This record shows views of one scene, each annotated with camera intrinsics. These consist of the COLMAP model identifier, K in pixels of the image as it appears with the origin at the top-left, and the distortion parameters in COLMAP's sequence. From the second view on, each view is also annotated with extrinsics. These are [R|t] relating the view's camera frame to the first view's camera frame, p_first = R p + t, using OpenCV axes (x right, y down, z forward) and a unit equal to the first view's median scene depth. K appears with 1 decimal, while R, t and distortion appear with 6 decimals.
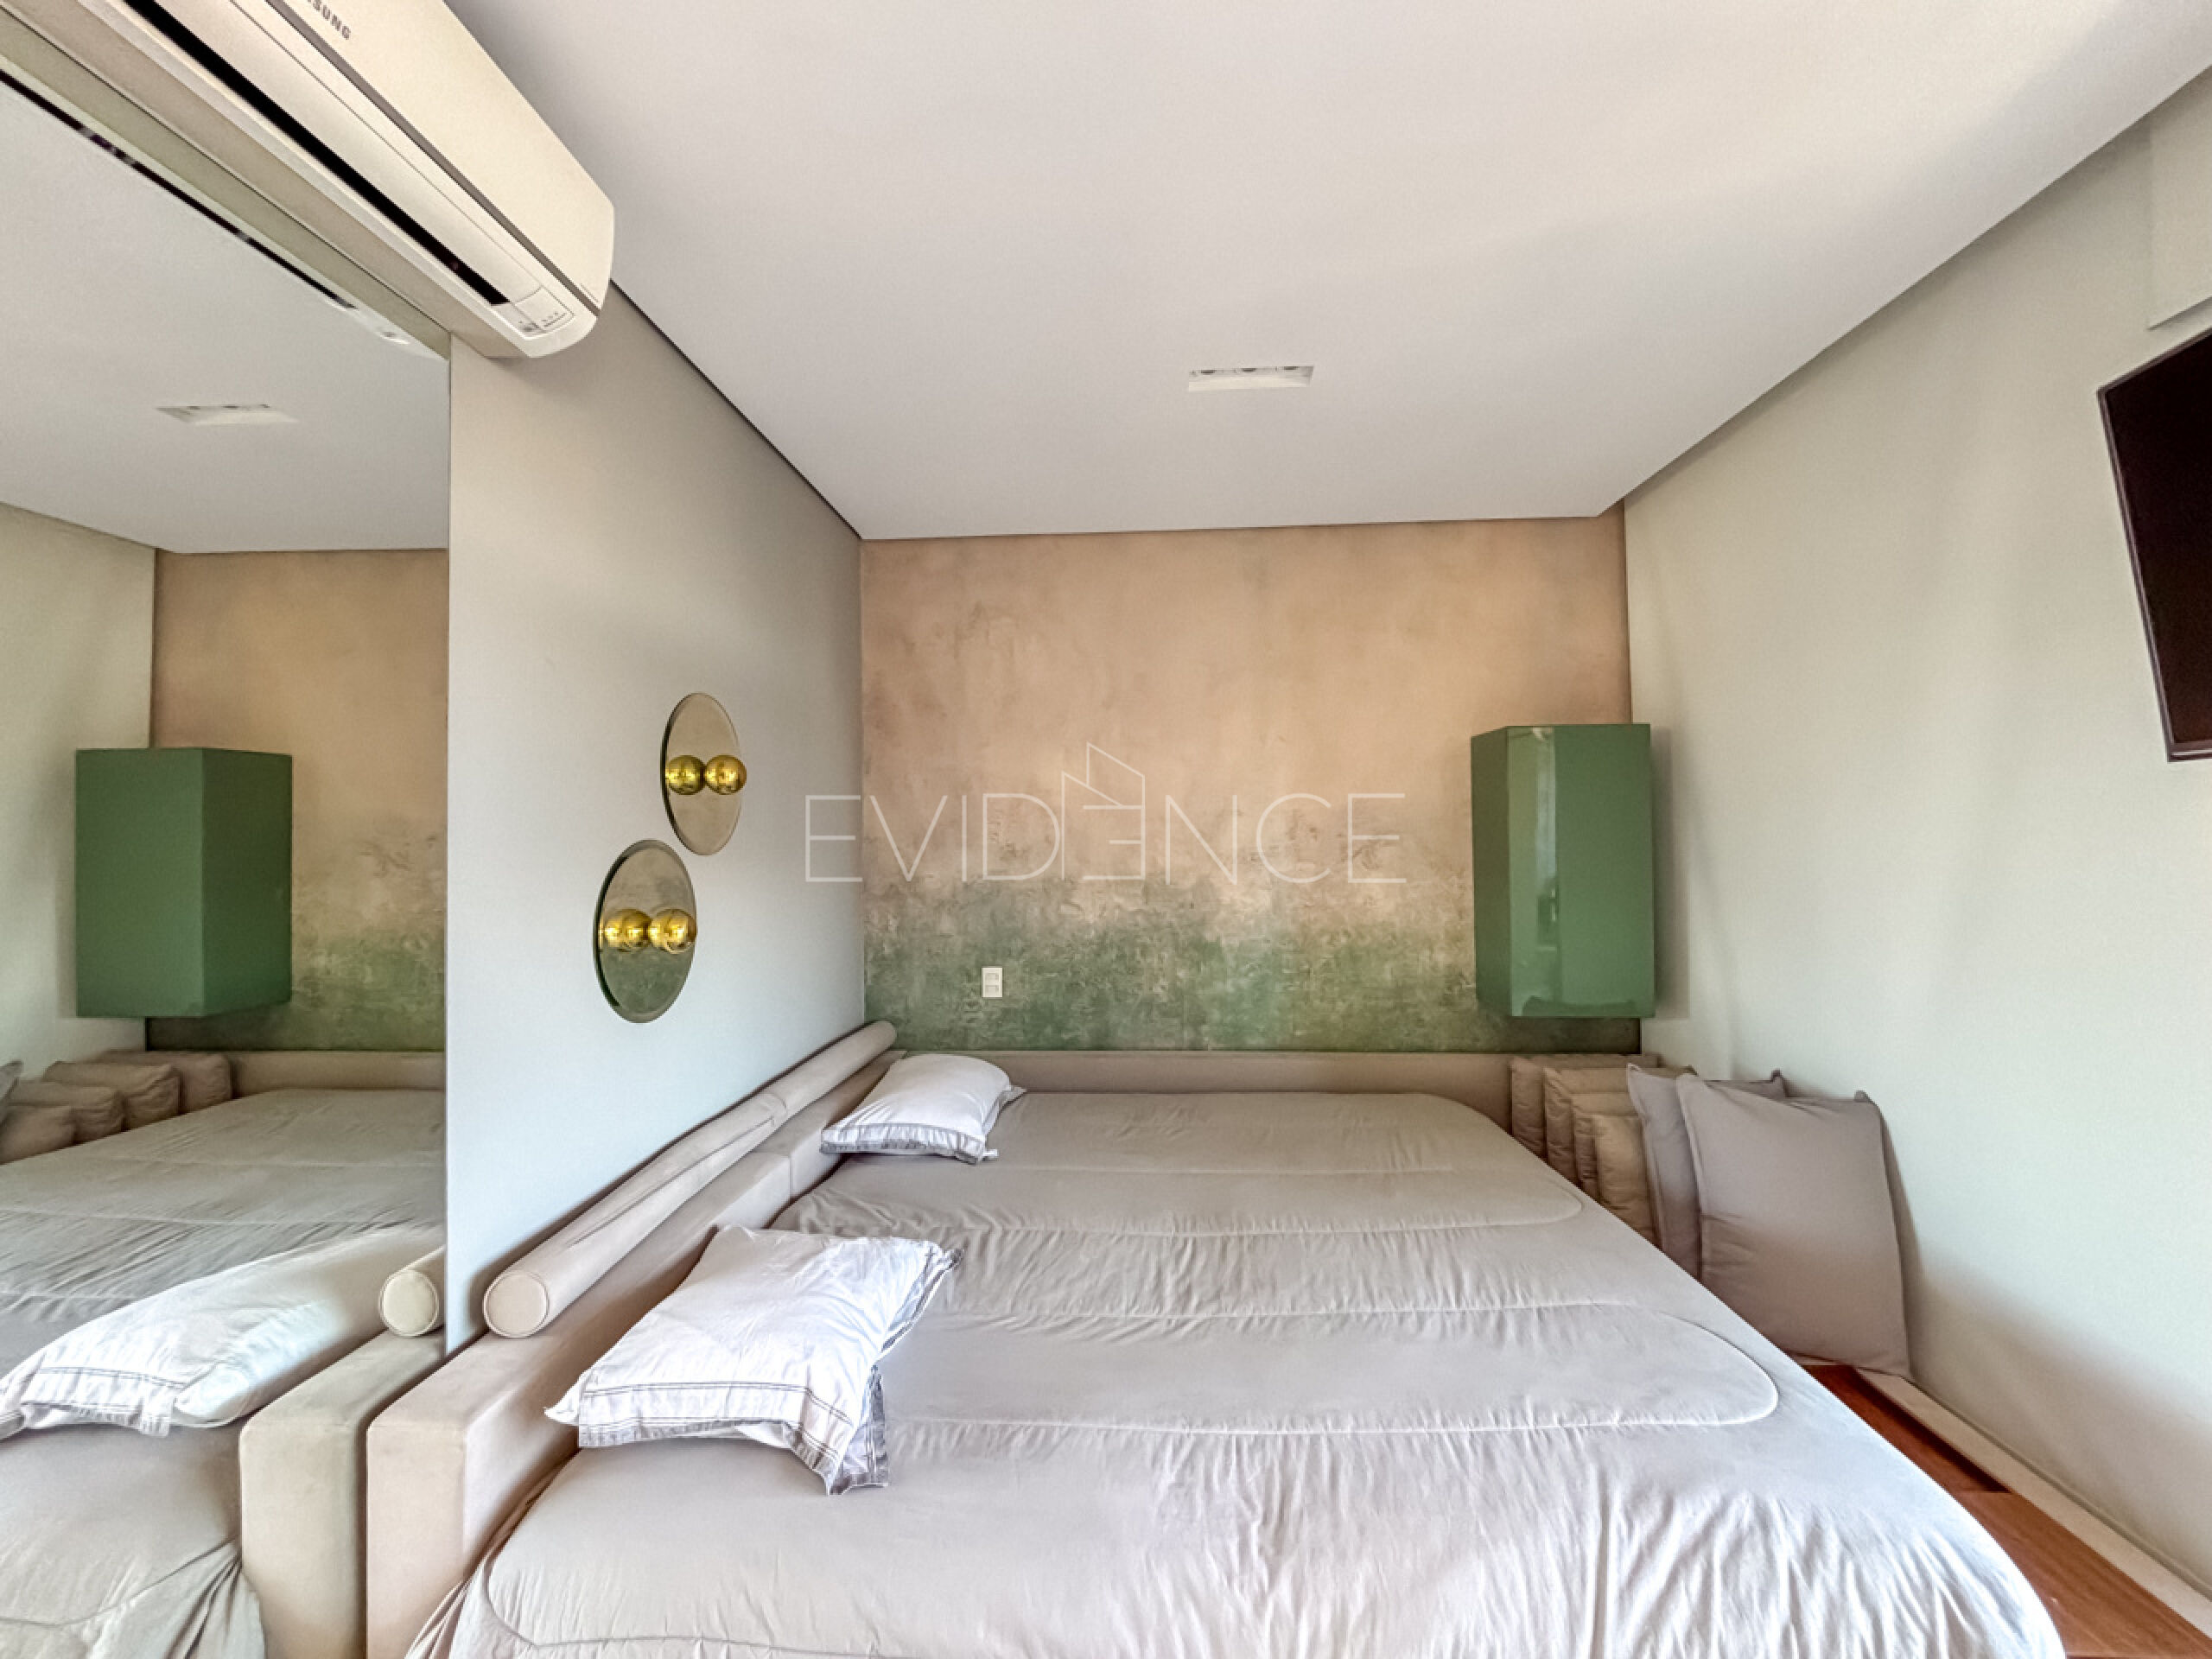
lens RADIAL K [[905.3, 0, 1093.5], [0, 905.3, 821.9], [0, 0, 1]] dist [0.006056, -0.002010]
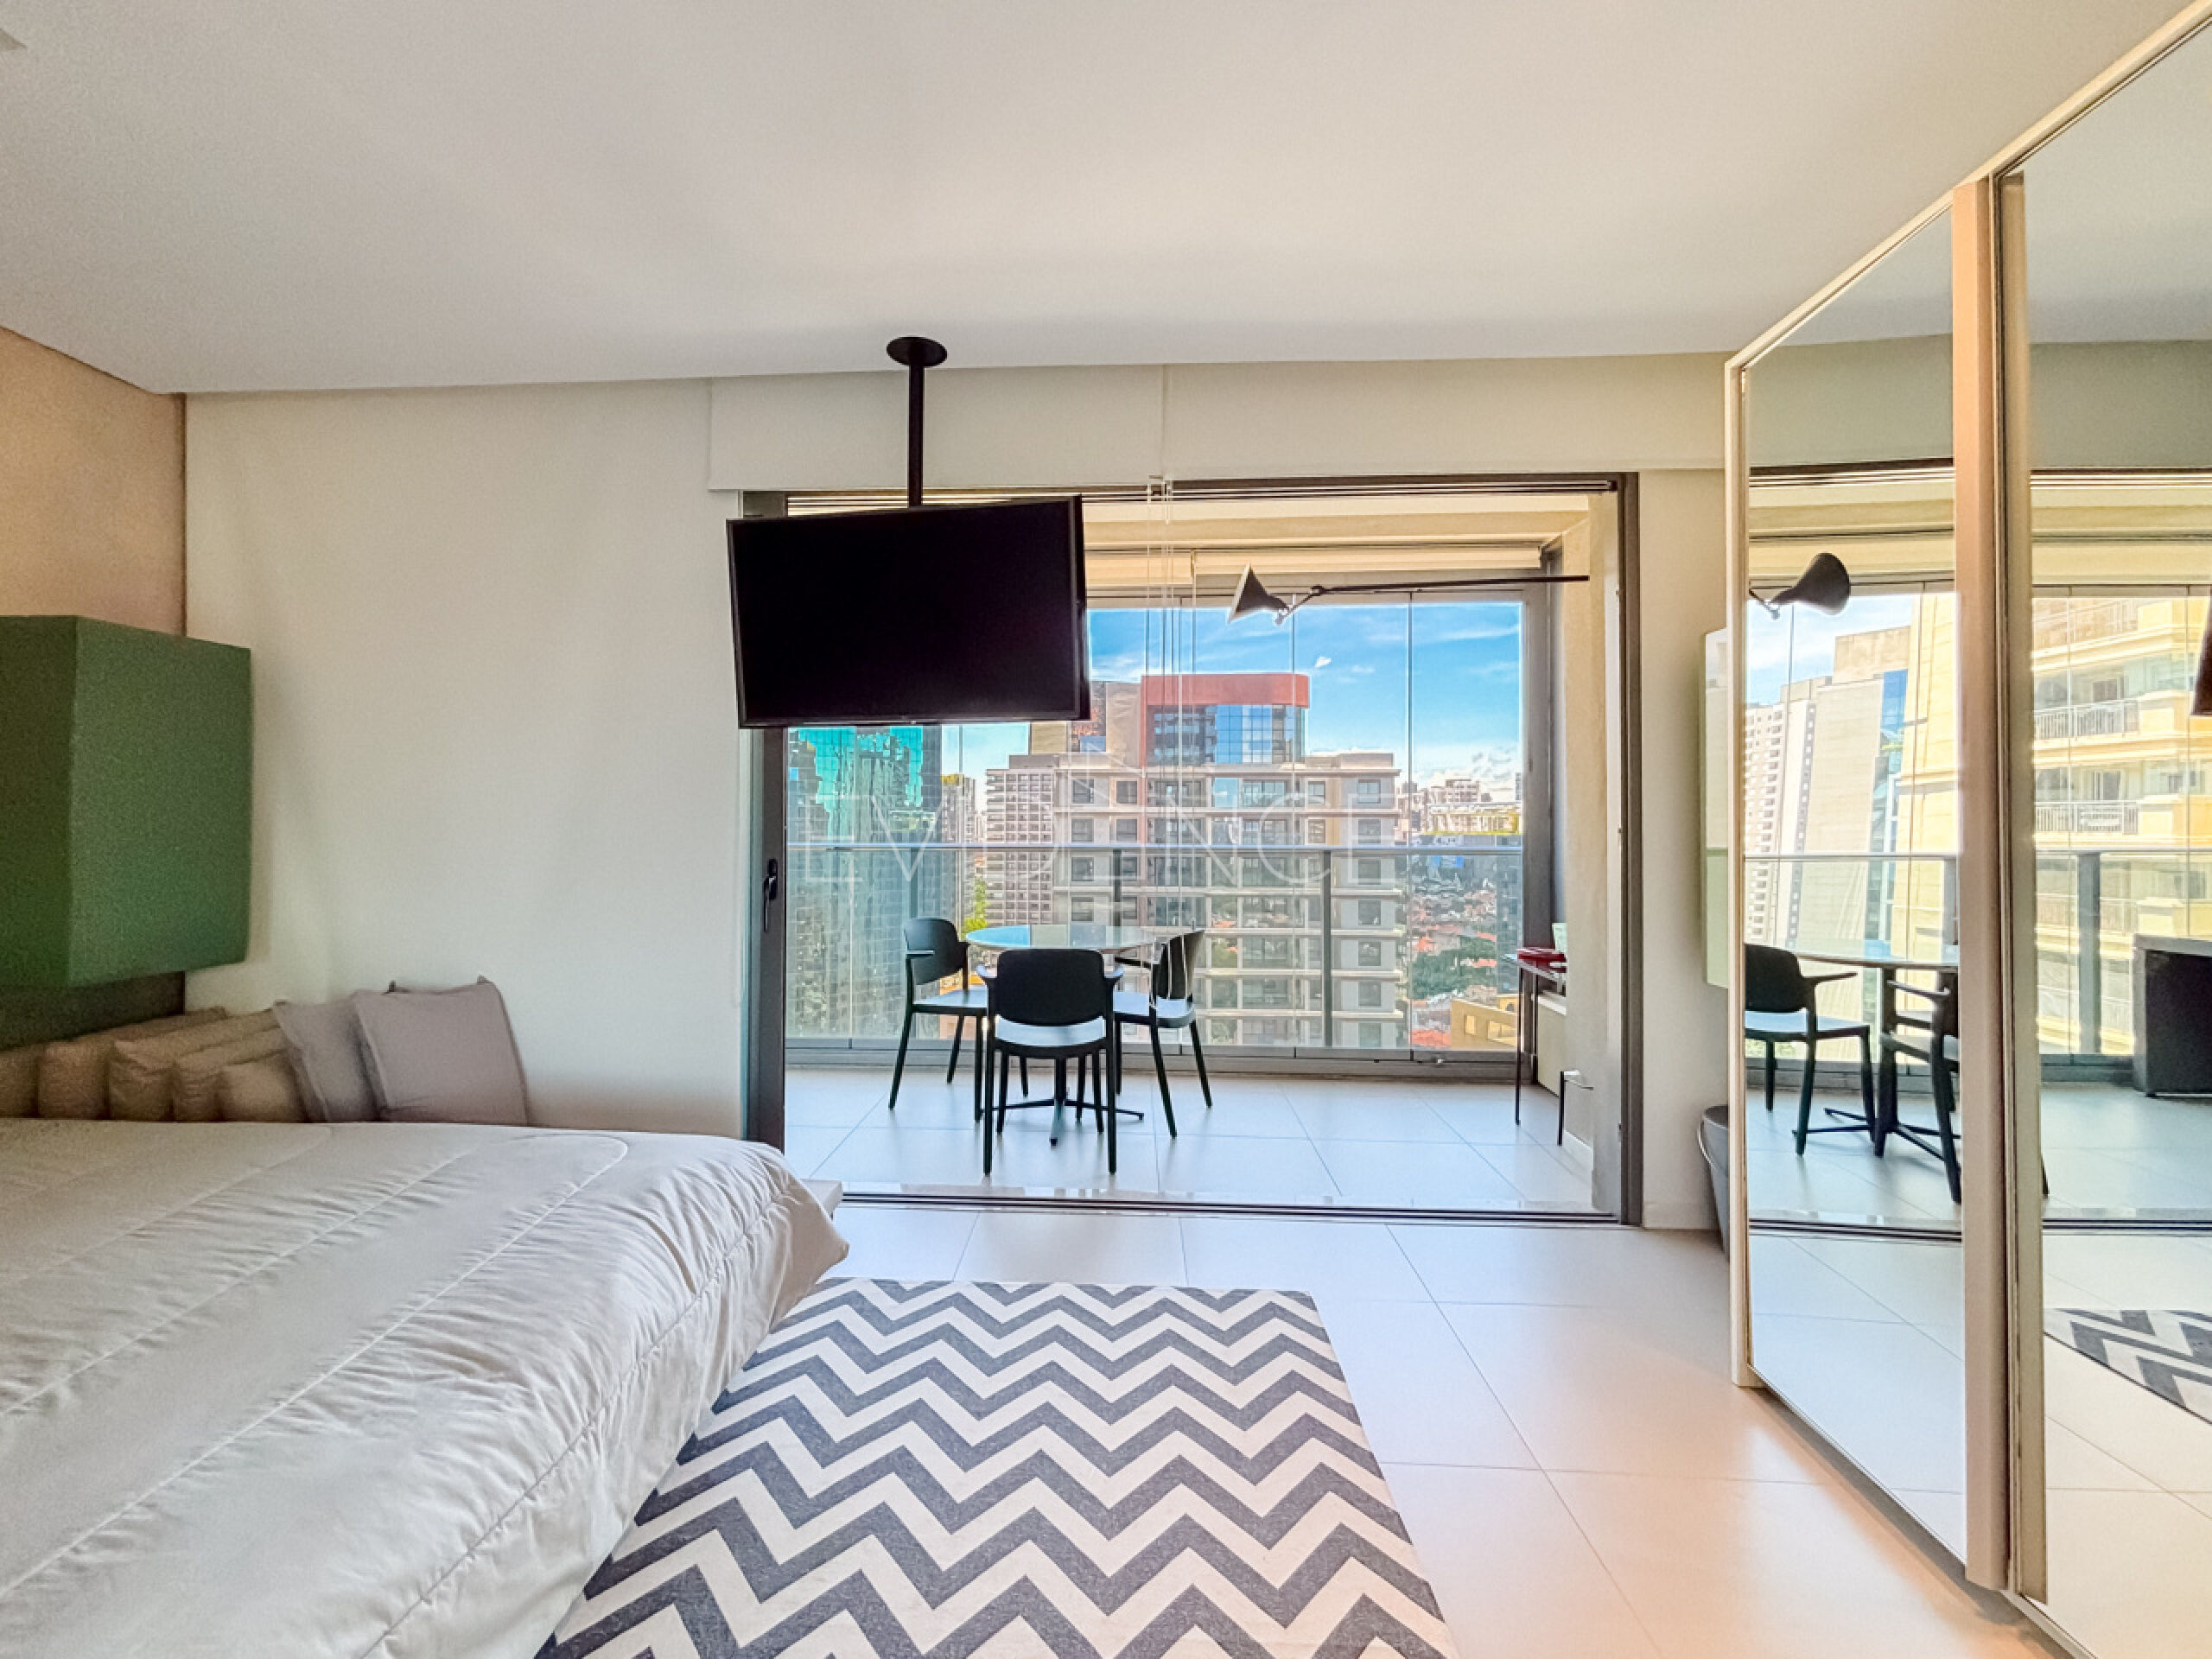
lens RADIAL K [[905.3, 0, 1082.7], [0, 905.3, 824.7], [0, 0, 1]] dist [0.006056, -0.002010]
pose [[-0.008654, 0.011666, 0.999894, -0.304217], [-0.019653, 0.999737, -0.011834, 0.060909], [-0.999769, -0.019753, -0.008423, 0.125290]]
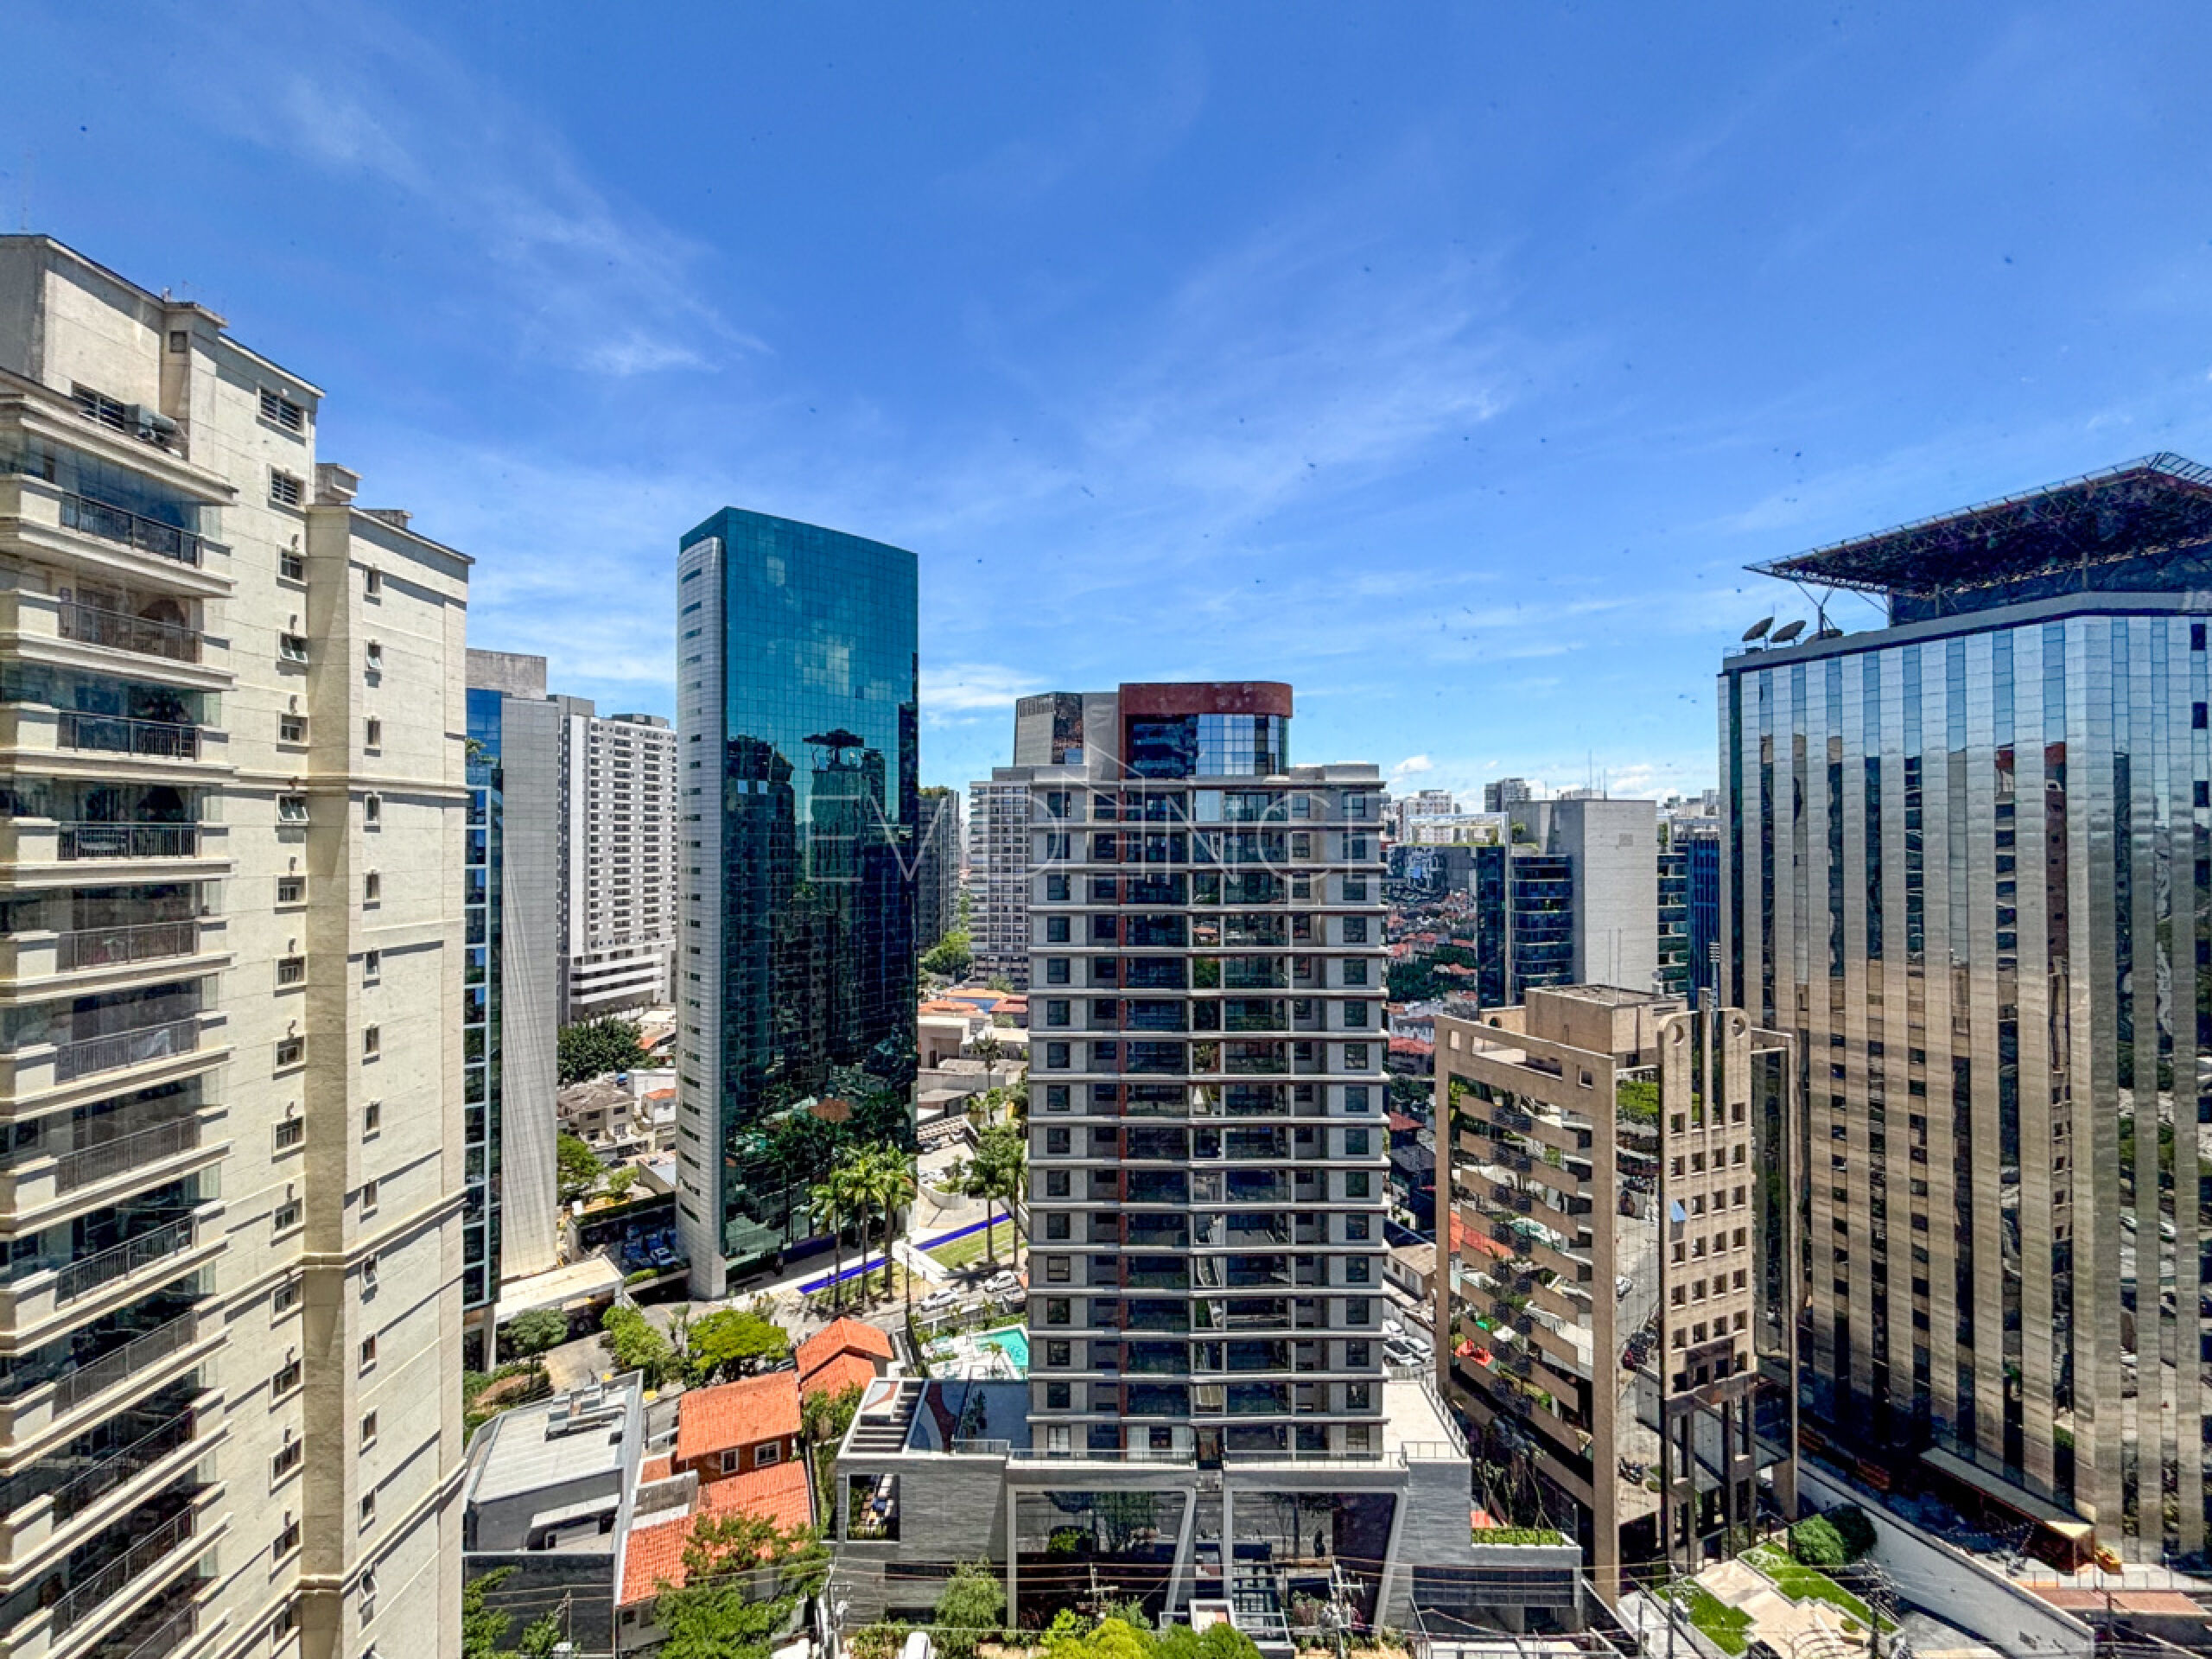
lens RADIAL K [[905.3, 0, 1106.5], [0, 905.3, 828.1], [0, 0, 1]] dist [0.006056, -0.002010]
pose [[-0.053690, 0.020261, 0.998352, 1.040977], [-0.014056, 0.999680, -0.021044, -0.072646], [-0.998459, -0.015163, -0.053388, -0.122485]]
